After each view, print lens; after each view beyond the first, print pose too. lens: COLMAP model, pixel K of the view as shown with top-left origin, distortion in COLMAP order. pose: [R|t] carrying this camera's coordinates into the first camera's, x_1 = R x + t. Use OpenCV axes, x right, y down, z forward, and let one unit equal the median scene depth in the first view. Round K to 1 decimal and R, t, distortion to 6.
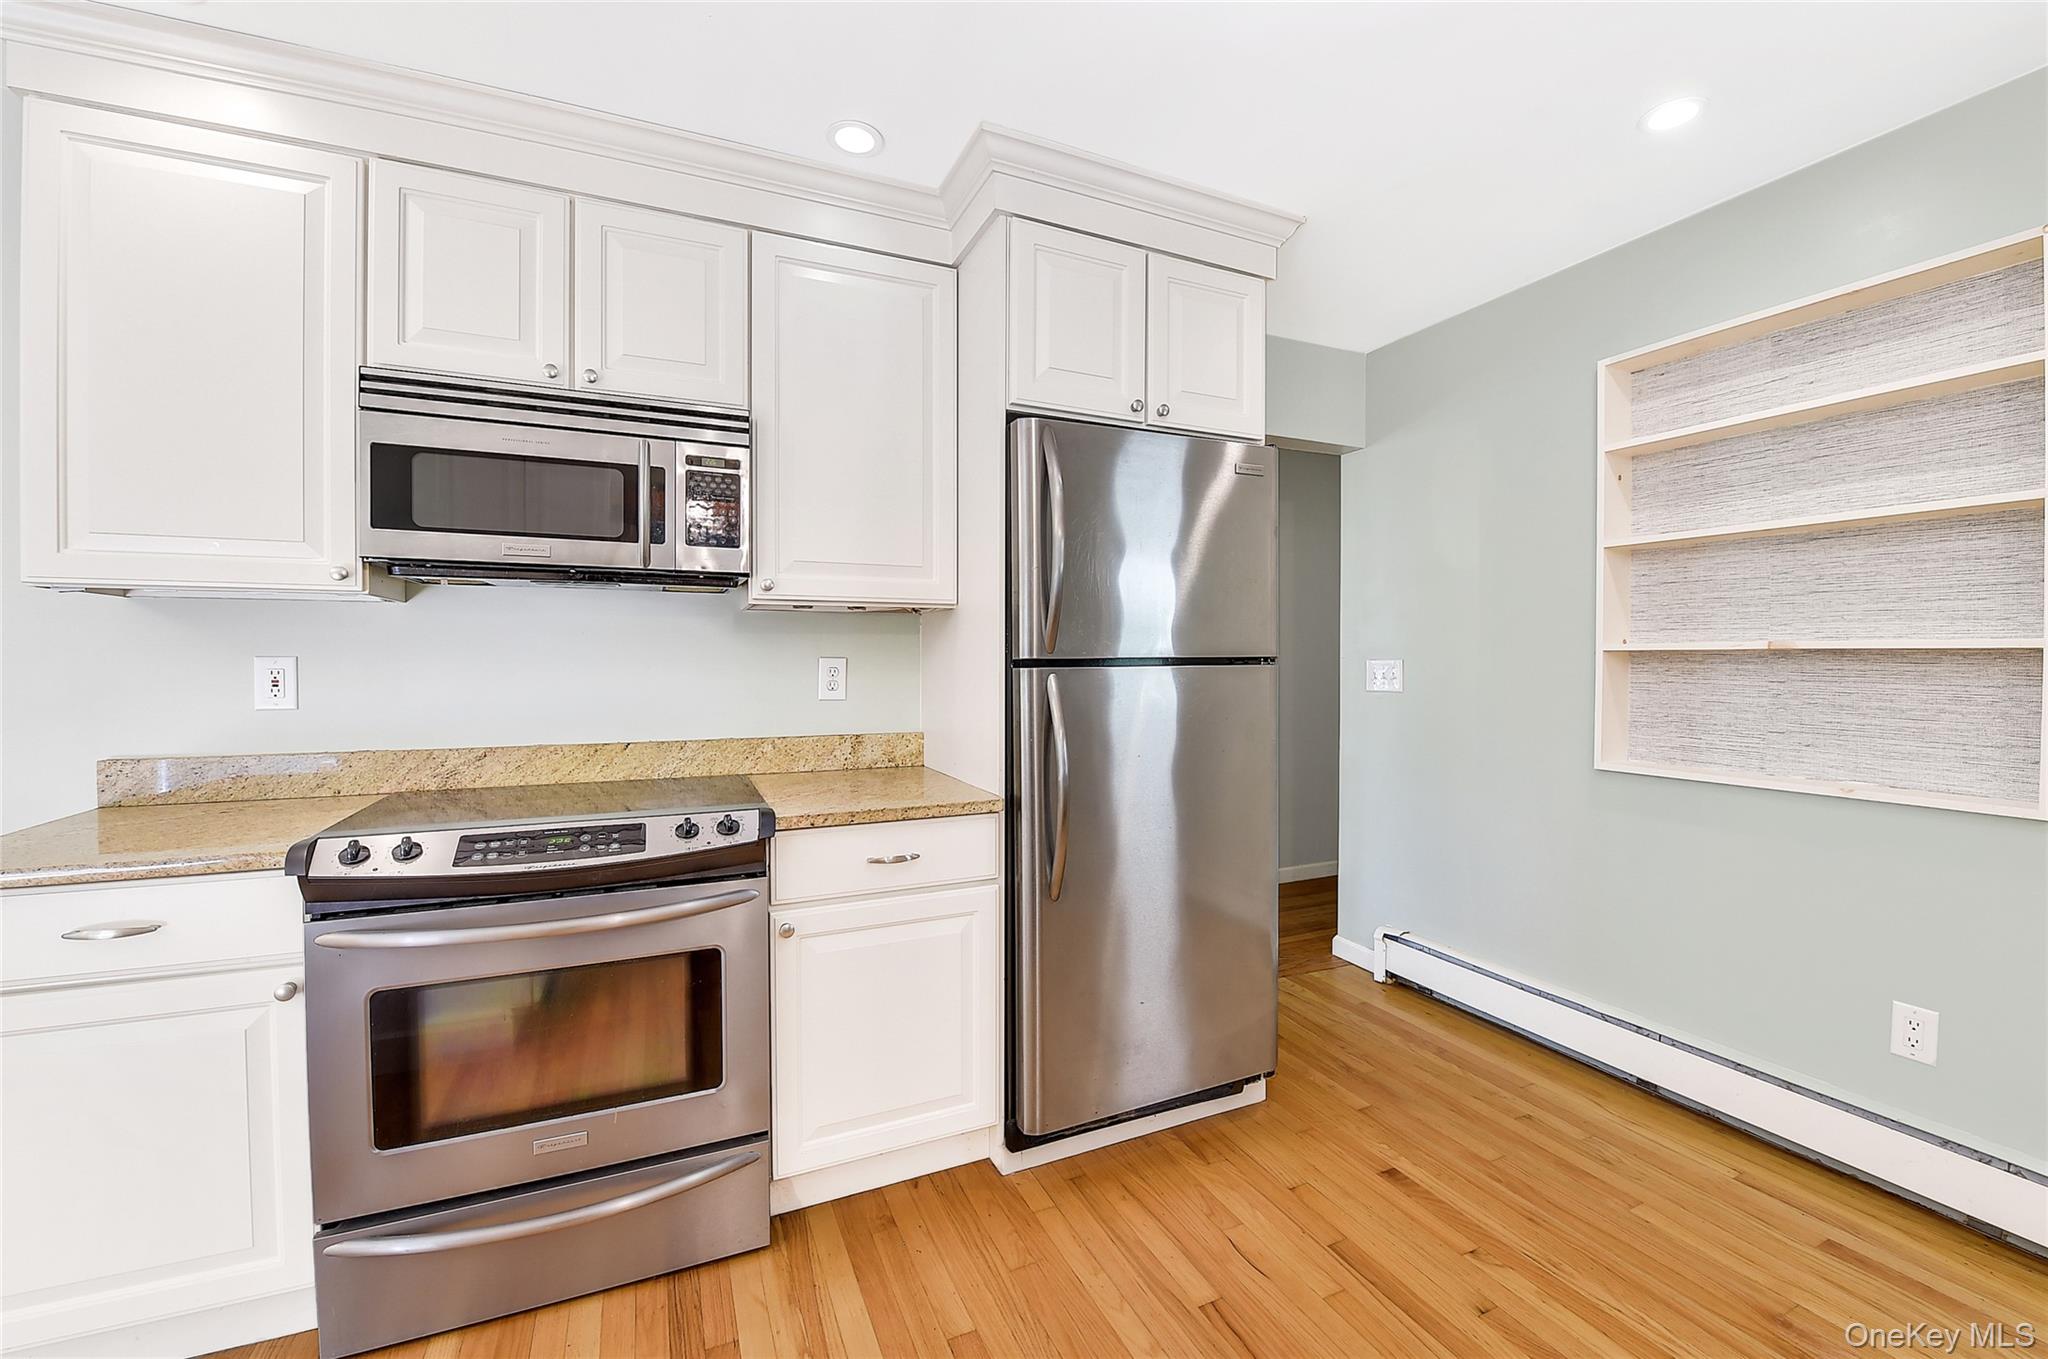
lens RADIAL K [[833.4, 0, 1040.3], [0, 833.4, 660.4], [0, 0, 1]] dist [-0.019079, -0.000390]
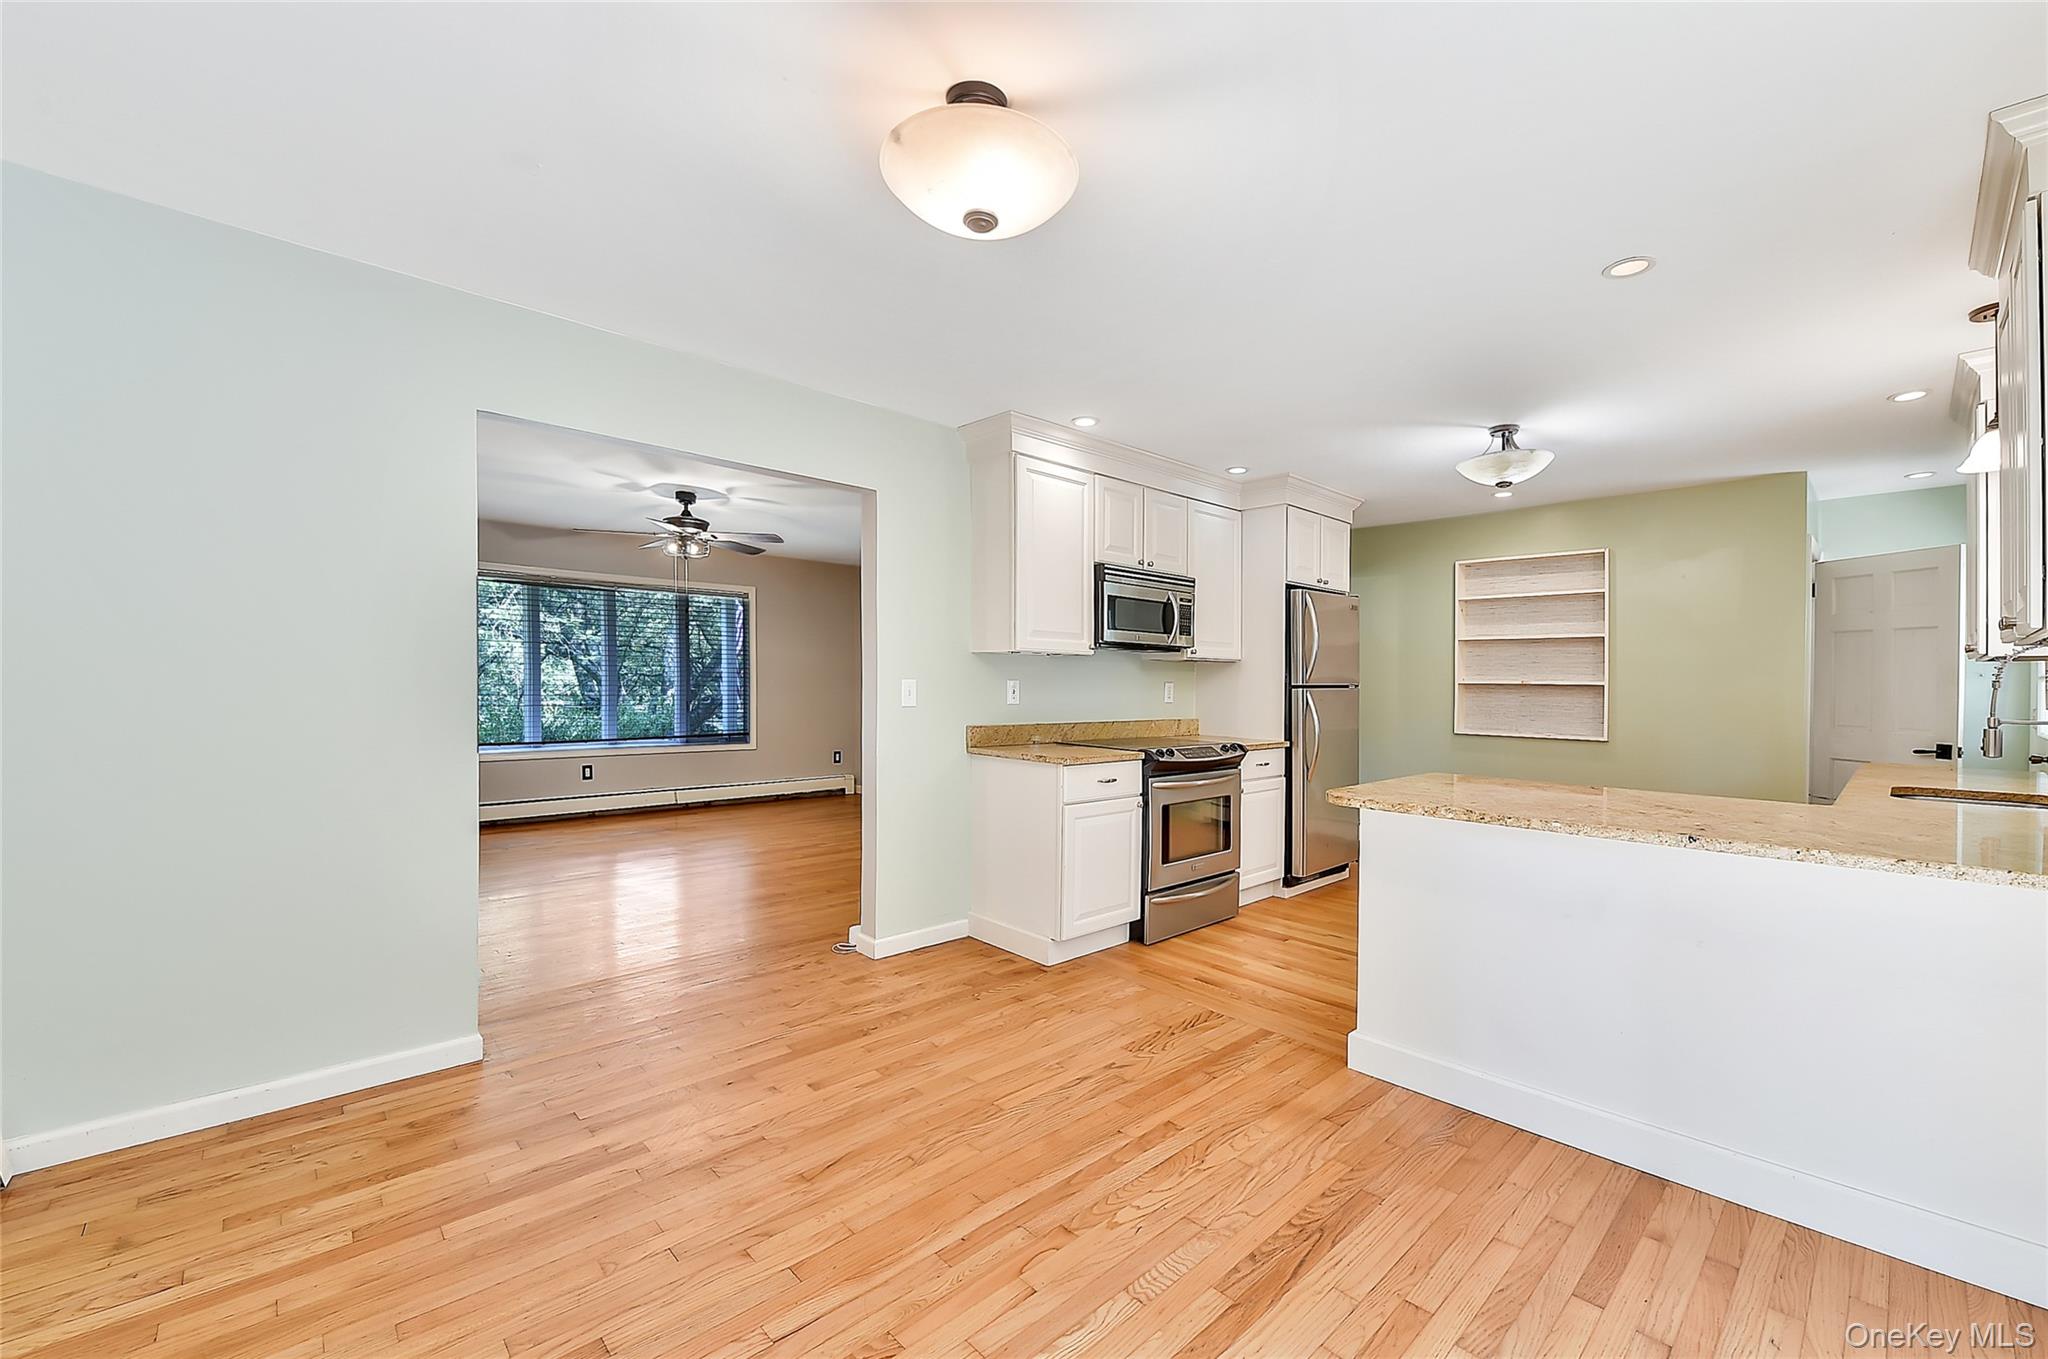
lens RADIAL K [[833.1, 0, 1029.3], [0, 833.1, 647.7], [0, 0, 1]] dist [-0.016222, -0.000162]
pose [[0.949414, 0.025513, 0.312990, -1.581436], [-0.014188, 0.999161, -0.038408, -0.006109], [-0.313708, 0.032025, 0.948979, -1.126896]]
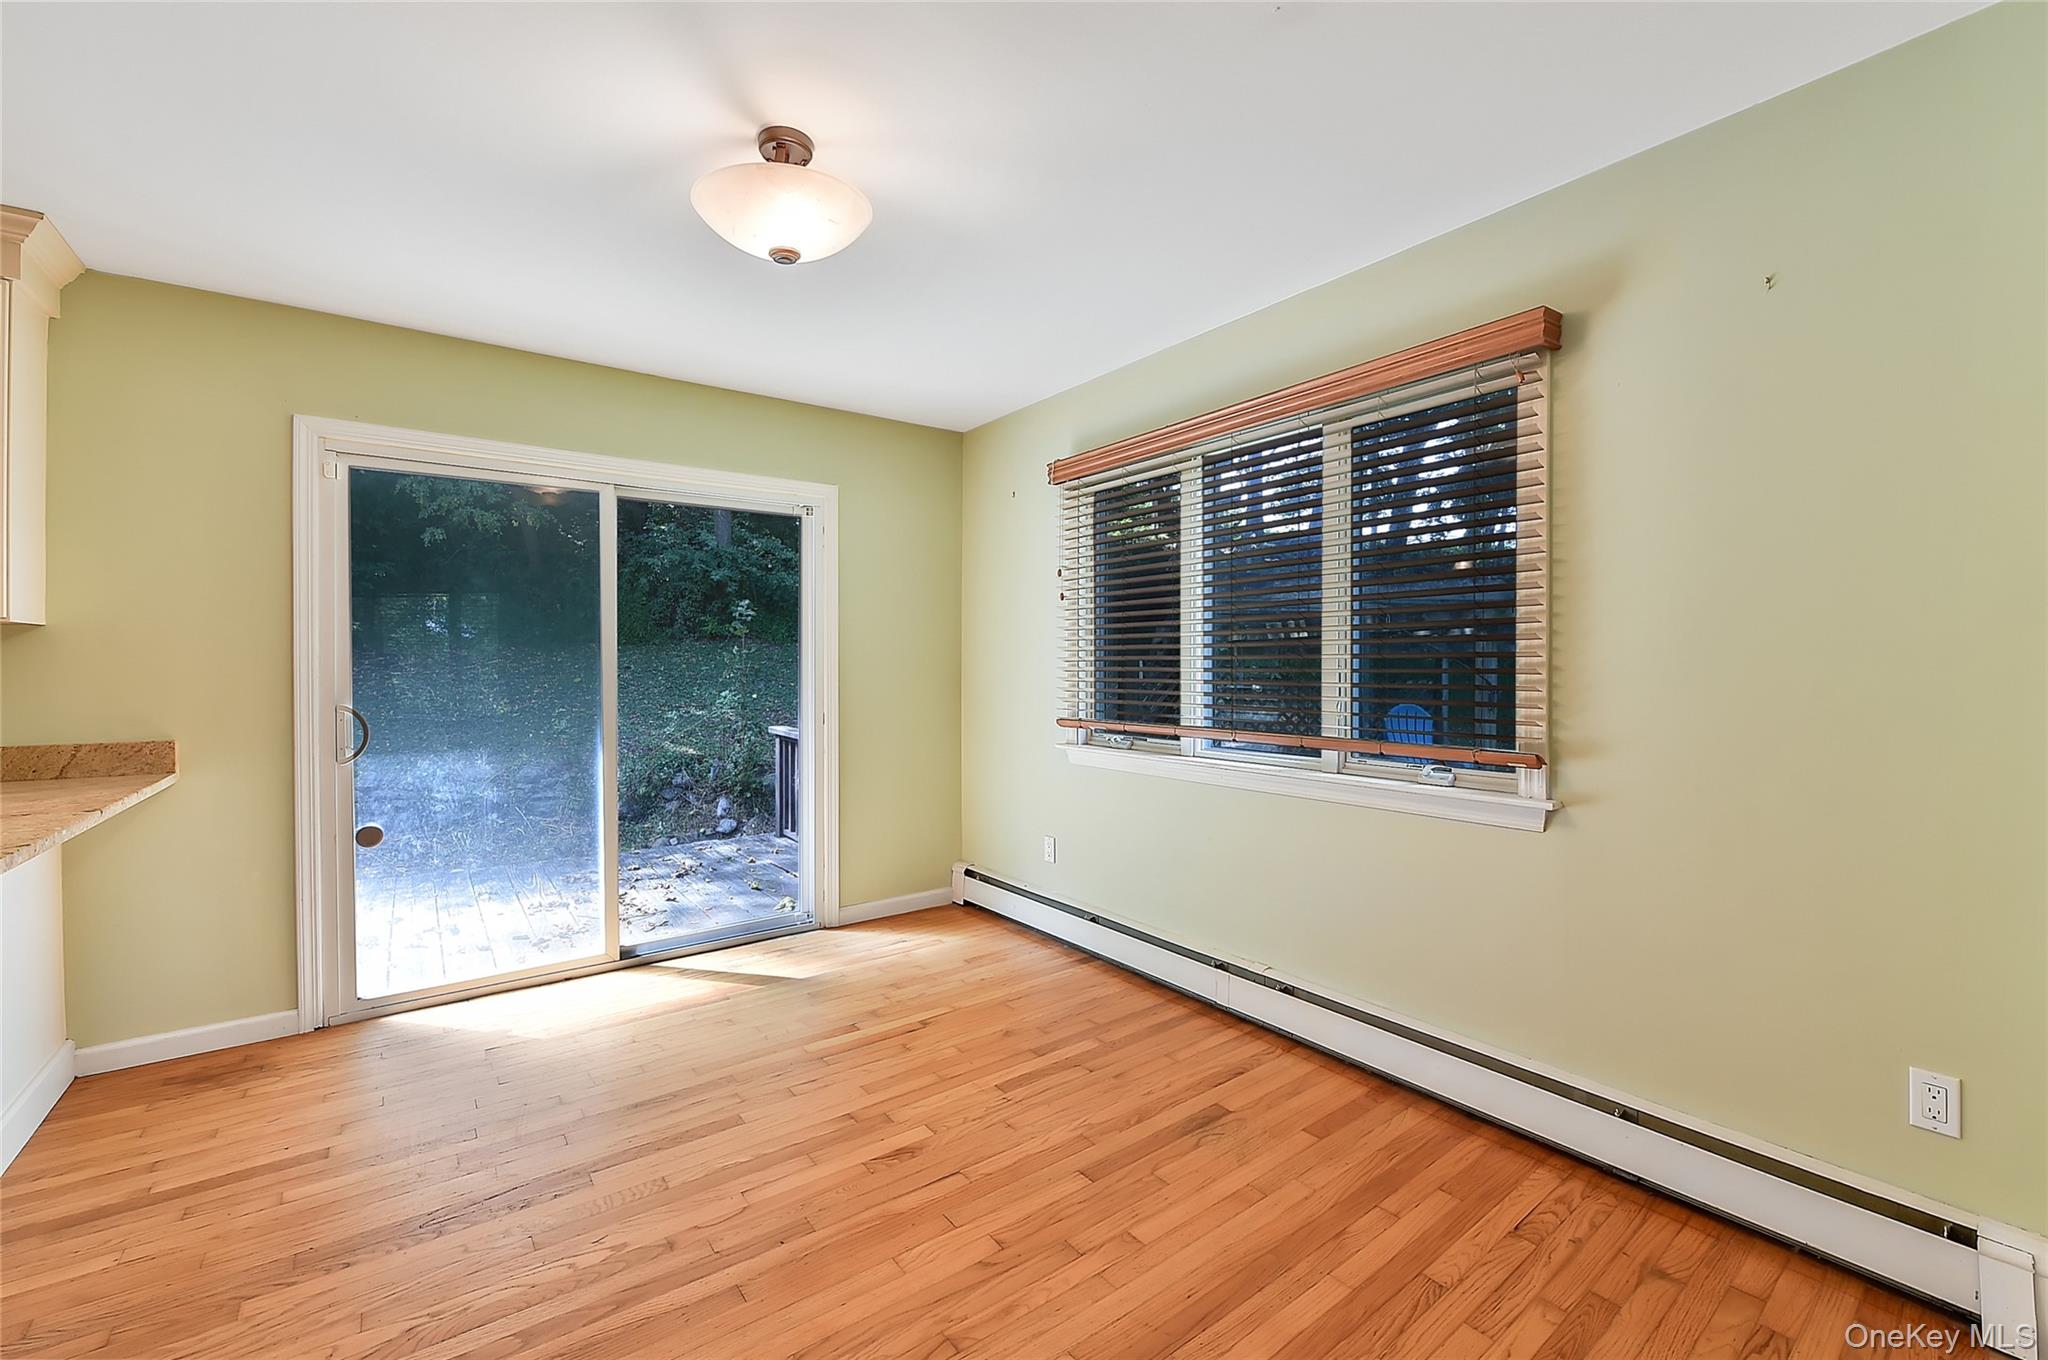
lens RADIAL K [[836.2, 0, 1024.0], [0, 836.2, 680.0], [0, 0, 1]] dist [-0.015540, -0.000257]
pose [[-0.978337, 0.002076, -0.207007, -1.413286], [-0.000975, 0.999892, 0.014636, 0.000990], [0.207015, 0.014521, -0.978230, 0.756493]]
